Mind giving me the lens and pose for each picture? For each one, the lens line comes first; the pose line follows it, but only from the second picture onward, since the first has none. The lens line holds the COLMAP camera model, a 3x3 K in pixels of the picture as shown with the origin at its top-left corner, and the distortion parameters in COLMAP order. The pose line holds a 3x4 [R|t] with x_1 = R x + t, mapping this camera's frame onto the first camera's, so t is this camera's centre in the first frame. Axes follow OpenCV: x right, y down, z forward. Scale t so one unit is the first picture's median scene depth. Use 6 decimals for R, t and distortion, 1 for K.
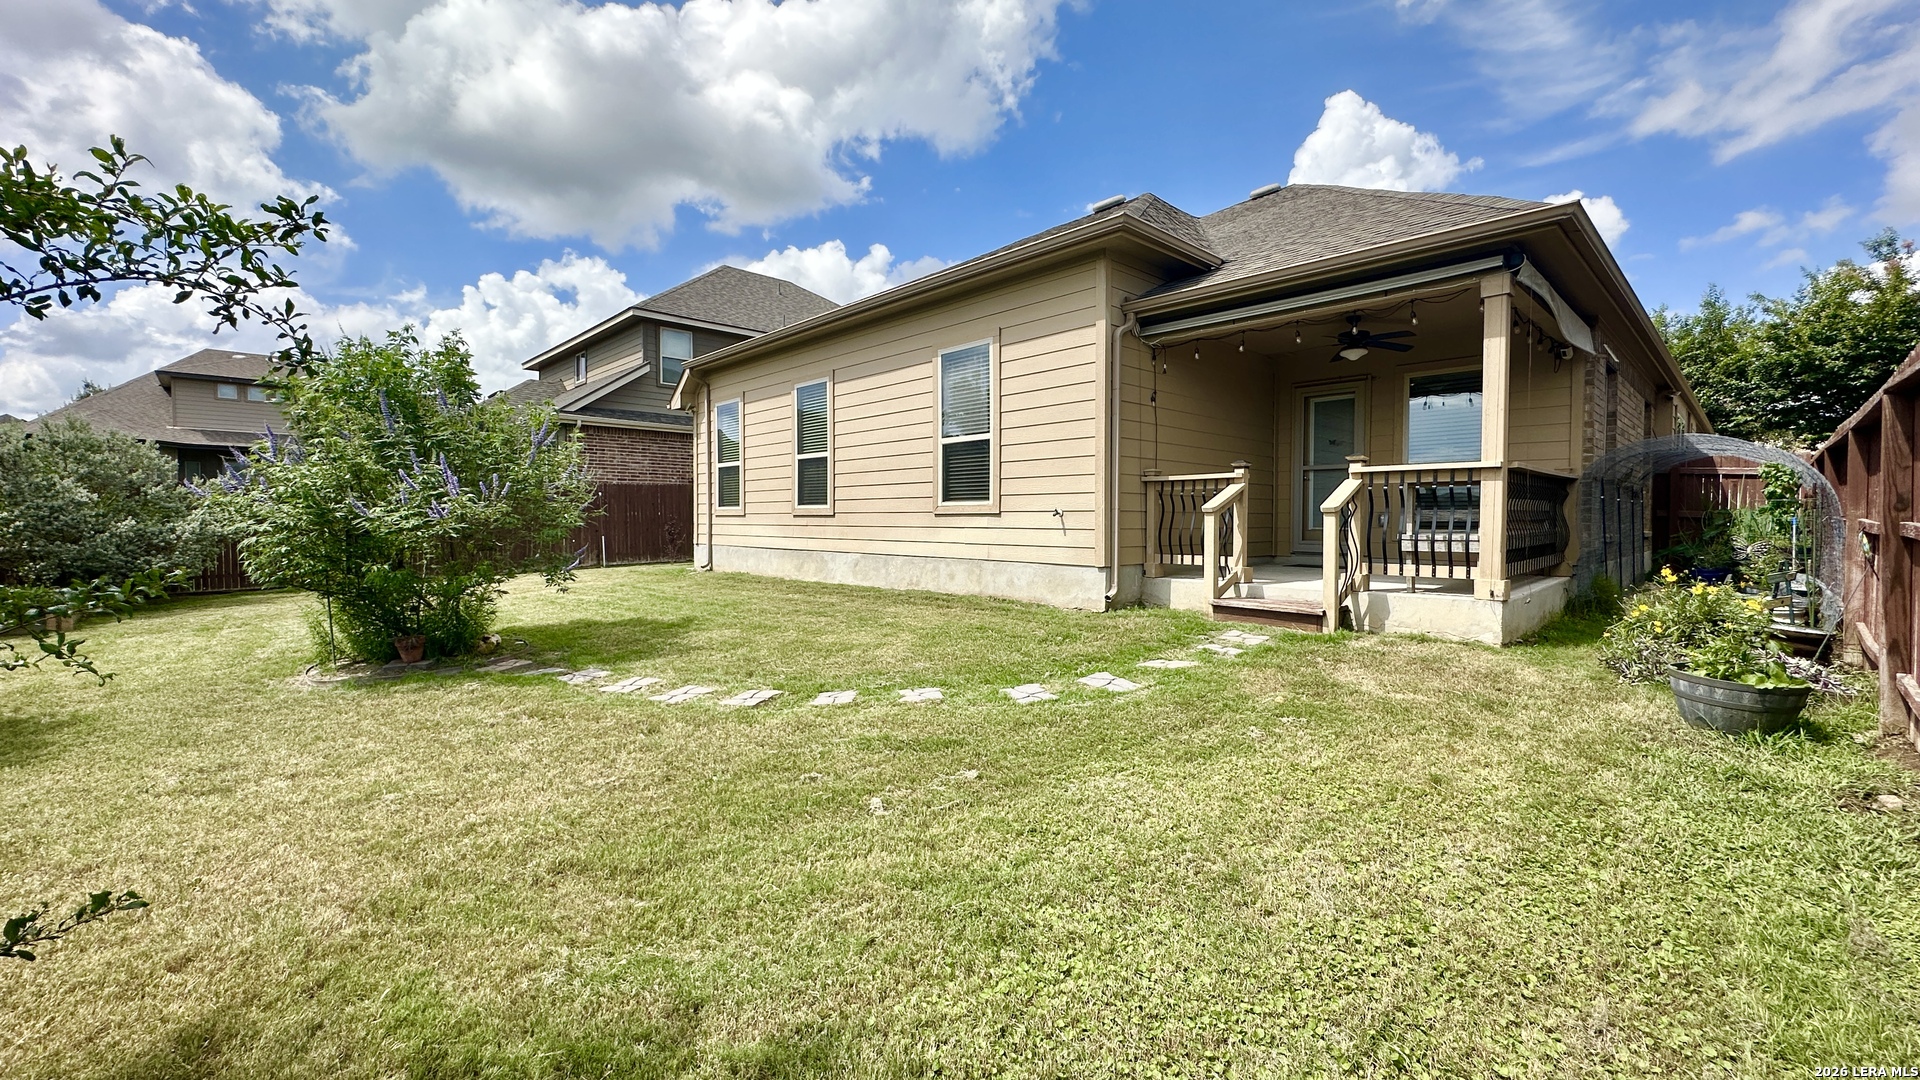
lens RADIAL K [[767.5, 0, 960.0], [0, 767.5, 540.0], [0, 0, 1]] dist [-0.003062, -0.000170]
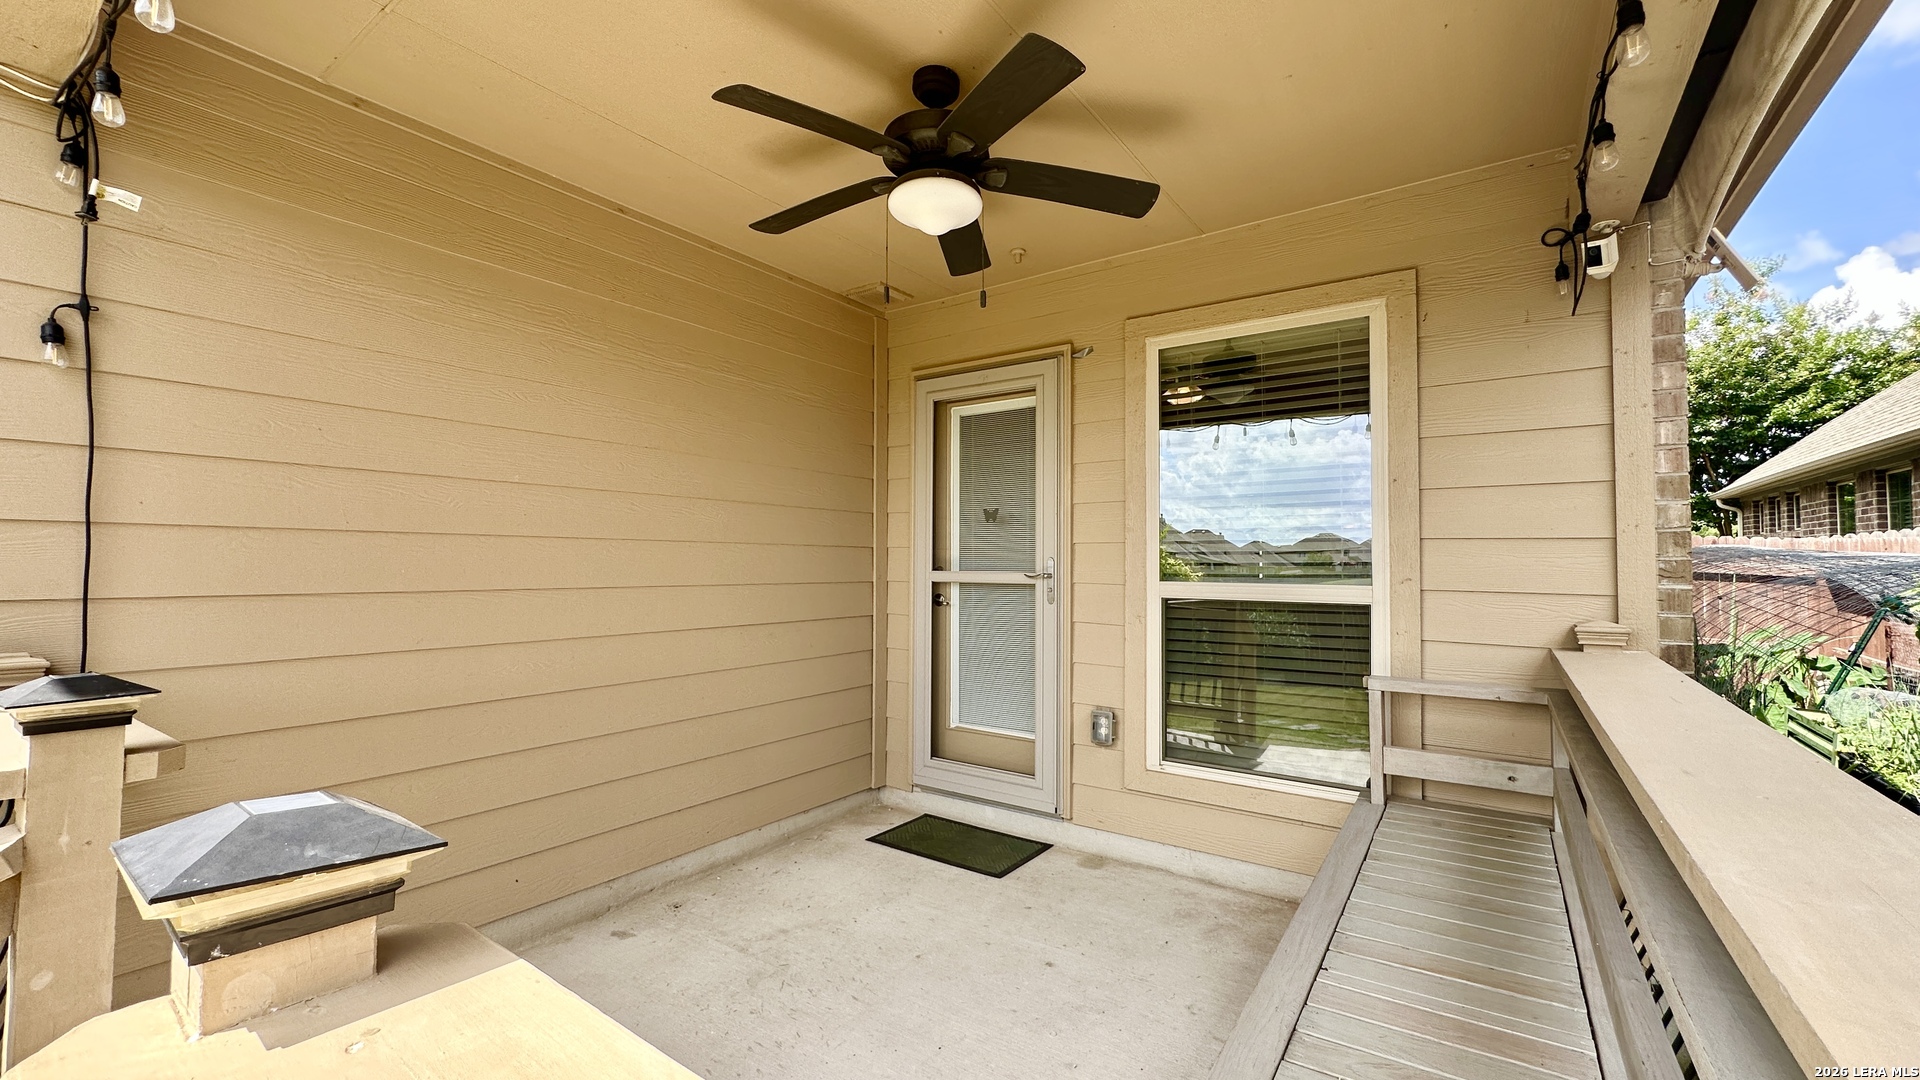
lens RADIAL K [[767.5, 0, 960.0], [0, 767.5, 540.0], [0, 0, 1]] dist [-0.003062, -0.000170]
pose [[0.980321, 0.009357, 0.197190, 0.381730], [0.001516, 0.998490, -0.054918, -0.090453], [-0.197406, 0.054136, 0.978826, 0.600226]]
